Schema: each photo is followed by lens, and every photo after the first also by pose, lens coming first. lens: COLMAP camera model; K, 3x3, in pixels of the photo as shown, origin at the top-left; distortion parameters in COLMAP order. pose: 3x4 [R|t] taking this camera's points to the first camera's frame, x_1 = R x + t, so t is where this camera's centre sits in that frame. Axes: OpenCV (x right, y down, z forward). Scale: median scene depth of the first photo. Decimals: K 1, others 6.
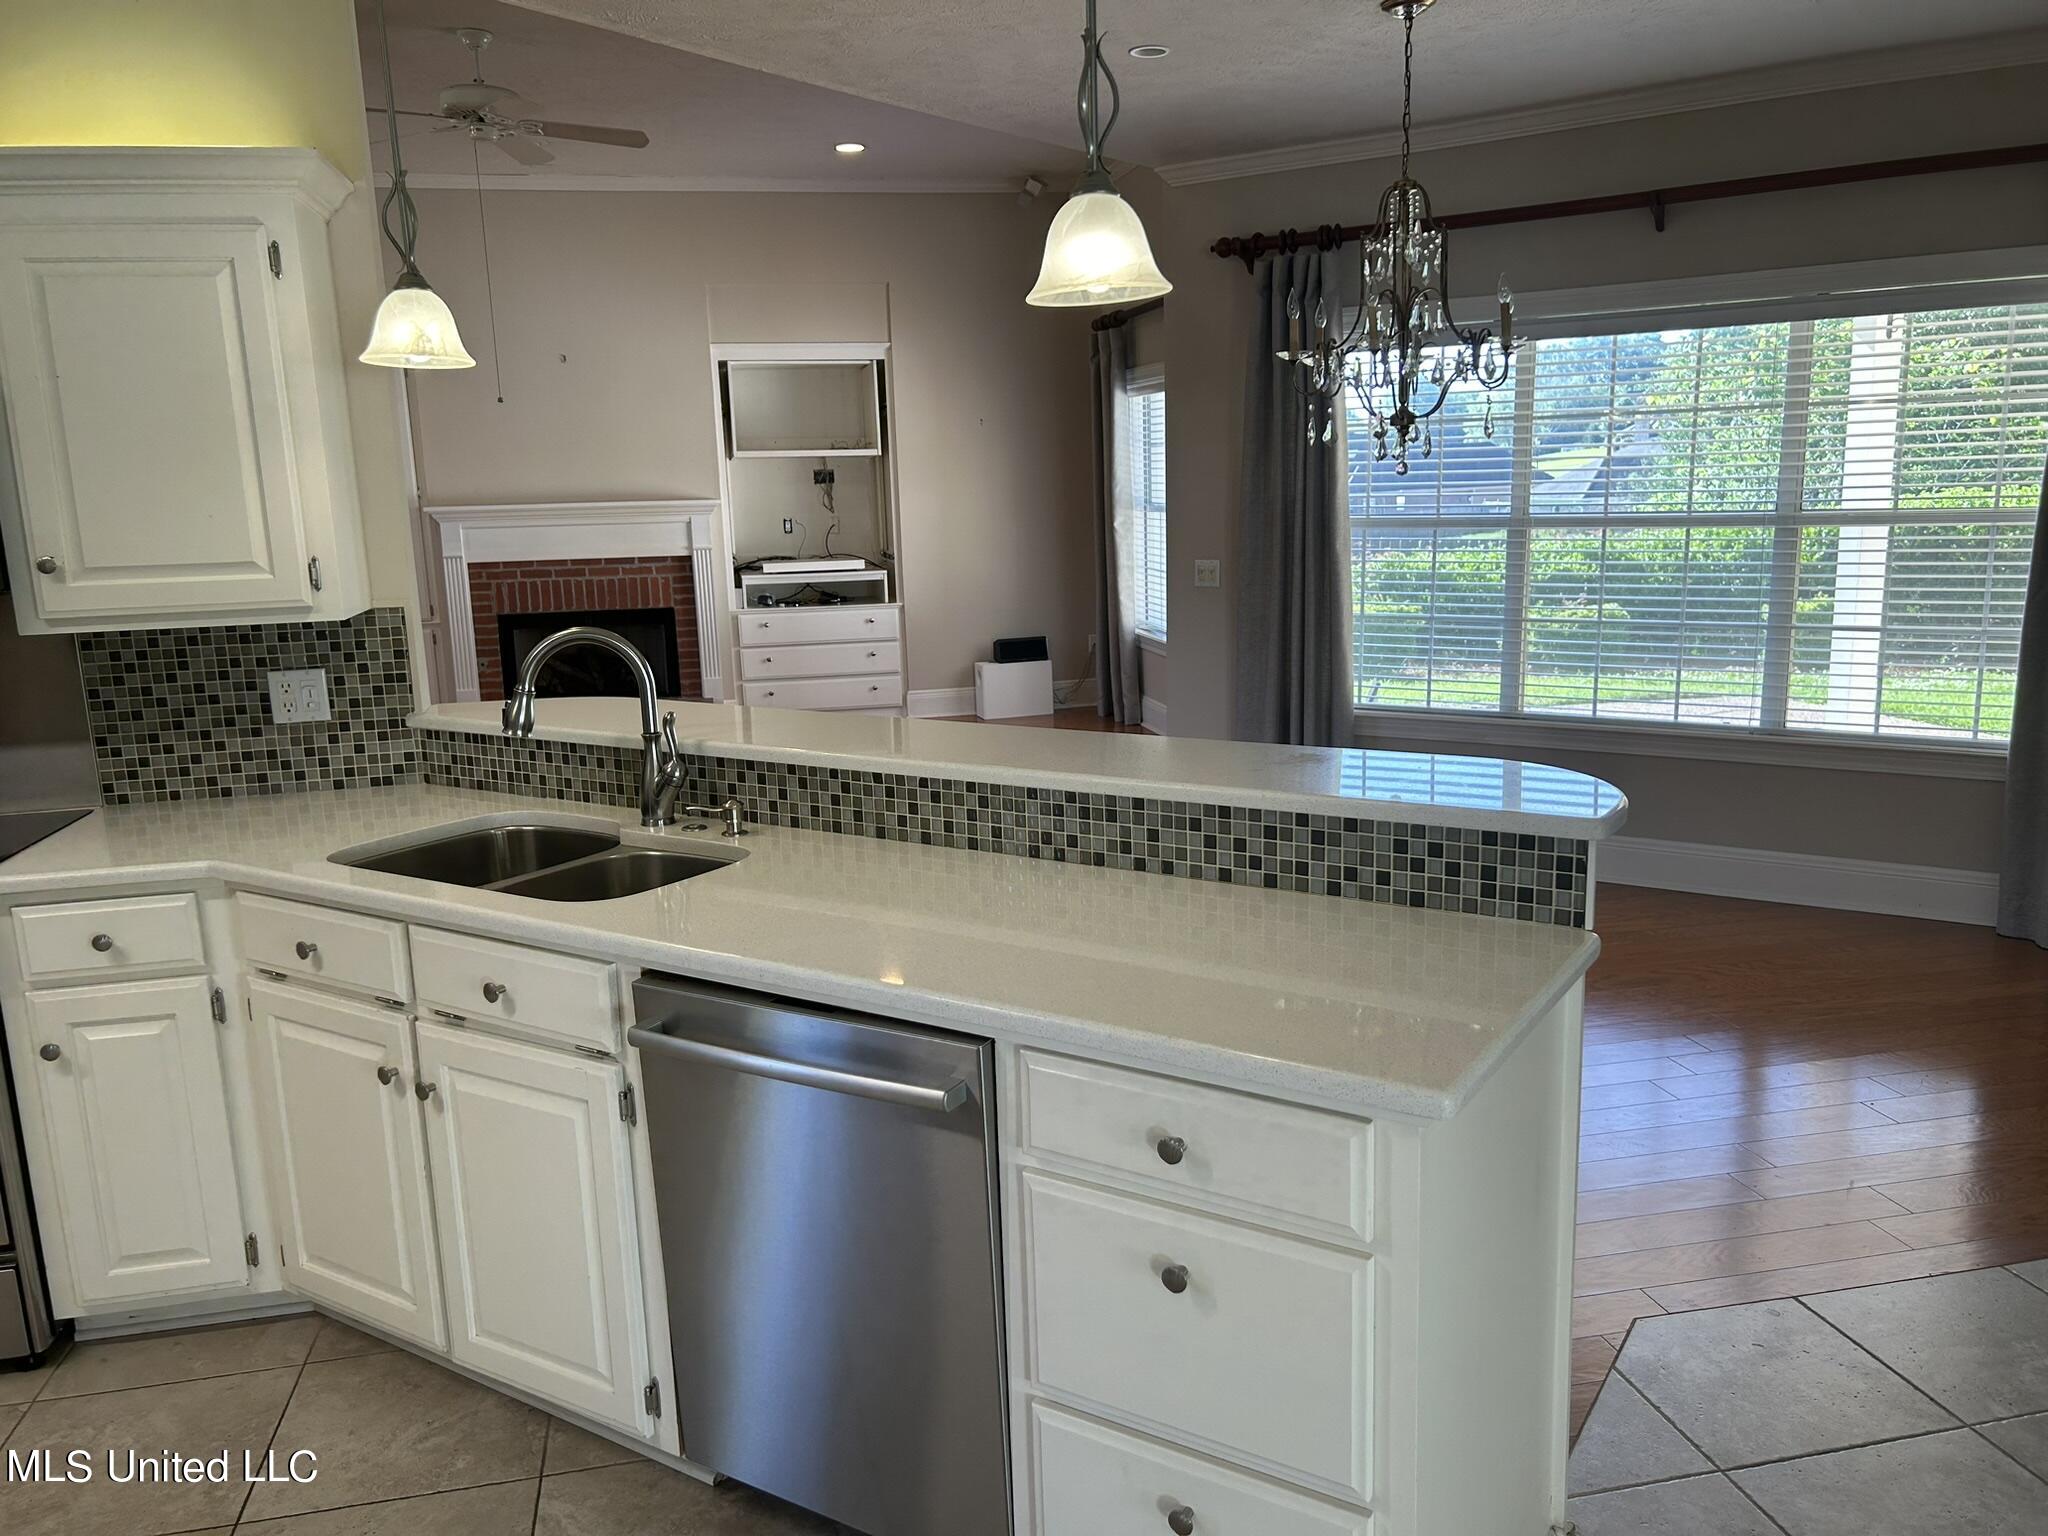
lens RADIAL K [[1556.9, 0, 1024.0], [0, 1556.9, 768.0], [0, 0, 1]] dist [-0.013557, -0.002124]
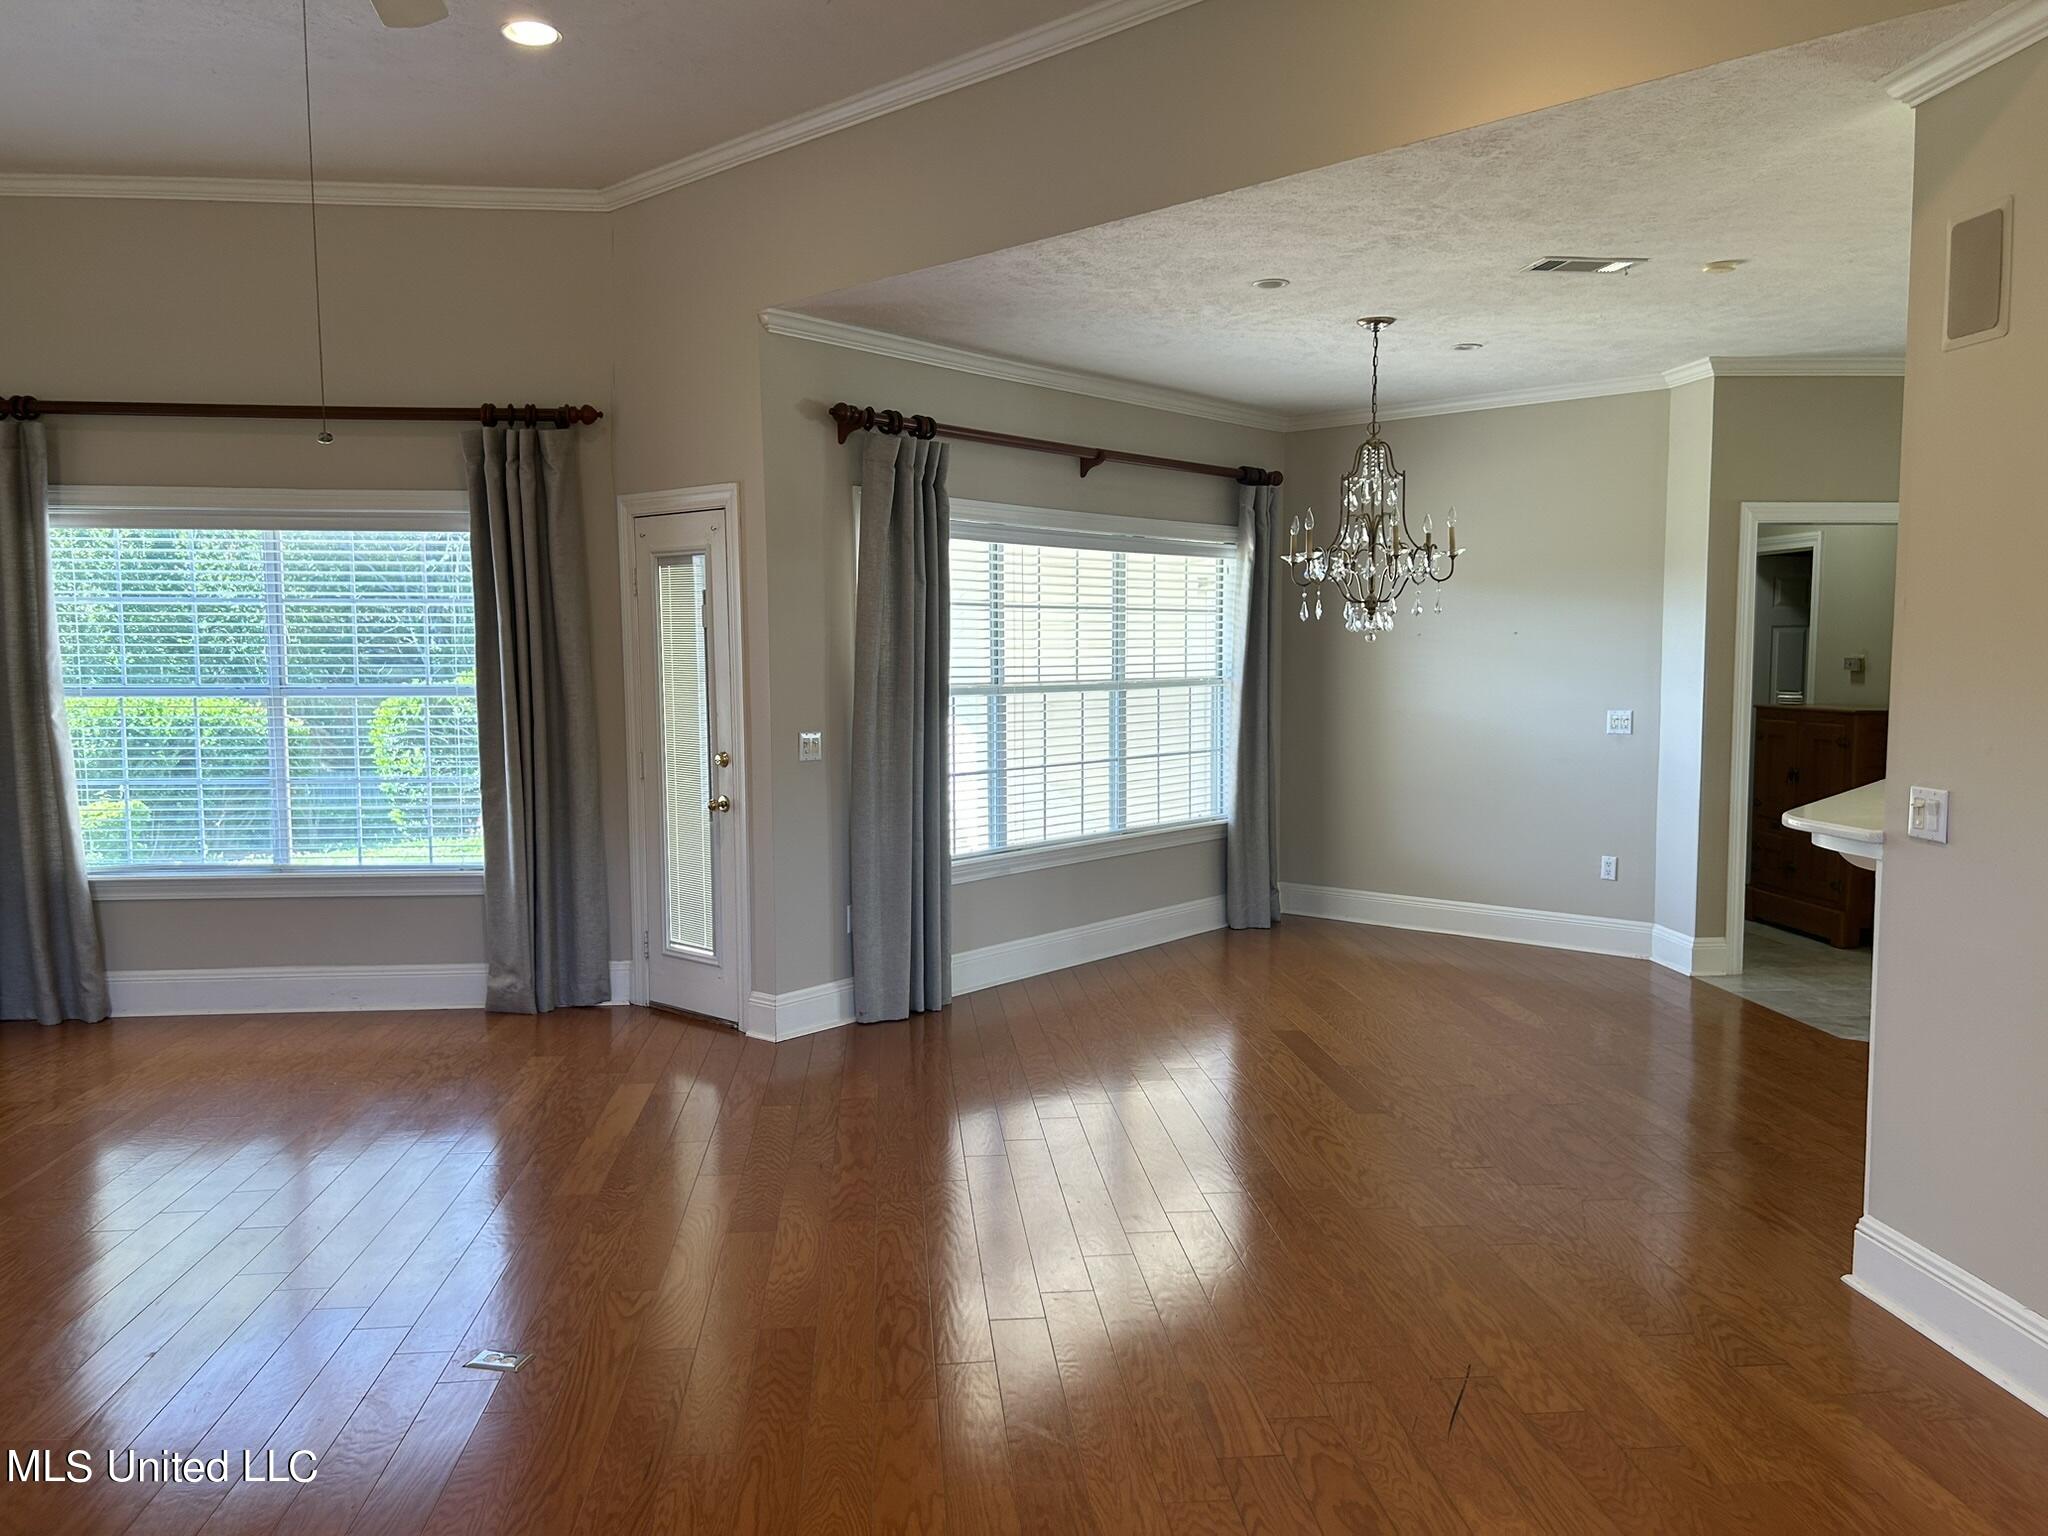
lens RADIAL K [[1542.2, 0, 1024.0], [0, 1542.2, 768.0], [0, 0, 1]] dist [0.099910, -0.105469]
pose [[0.129682, -0.051887, 0.990197, -0.531623], [0.182318, 0.982851, 0.027625, -0.078080], [-0.974650, 0.176949, 0.136918, 0.505241]]
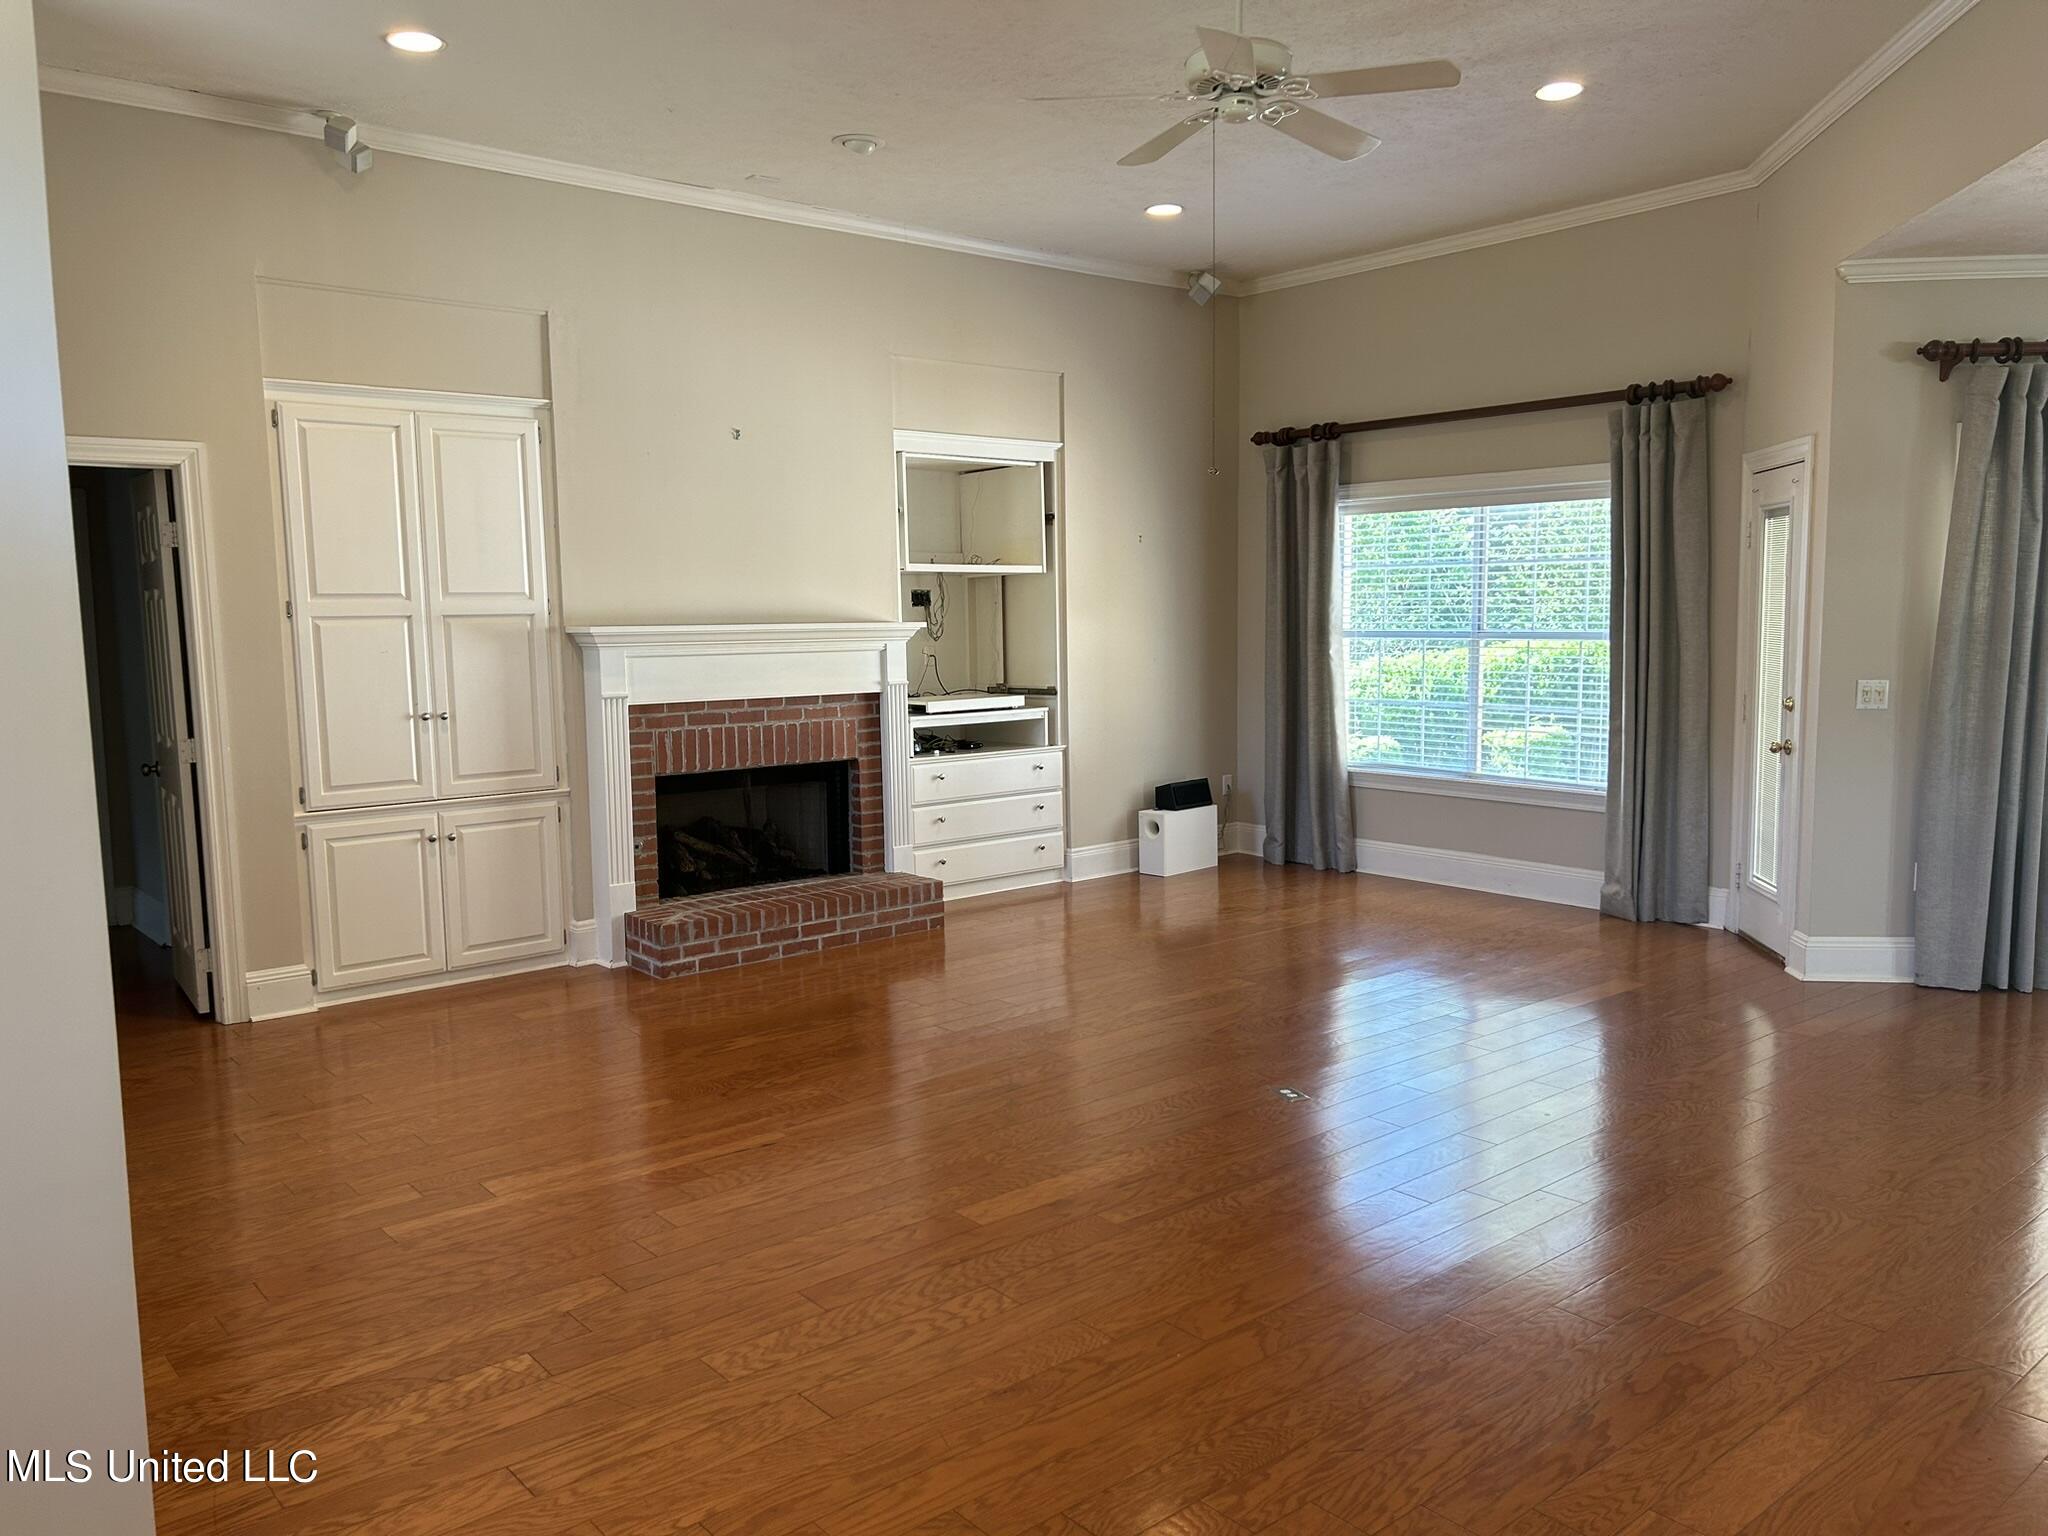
lens RADIAL K [[1531.9, 0, 1024.0], [0, 1531.9, 768.0], [0, 0, 1]] dist [0.007527, 0.003472]
pose [[0.884824, -0.035977, 0.464535, -0.510484], [0.076896, 0.994618, -0.069436, -0.039394], [-0.459537, 0.097159, 0.882828, 0.288299]]
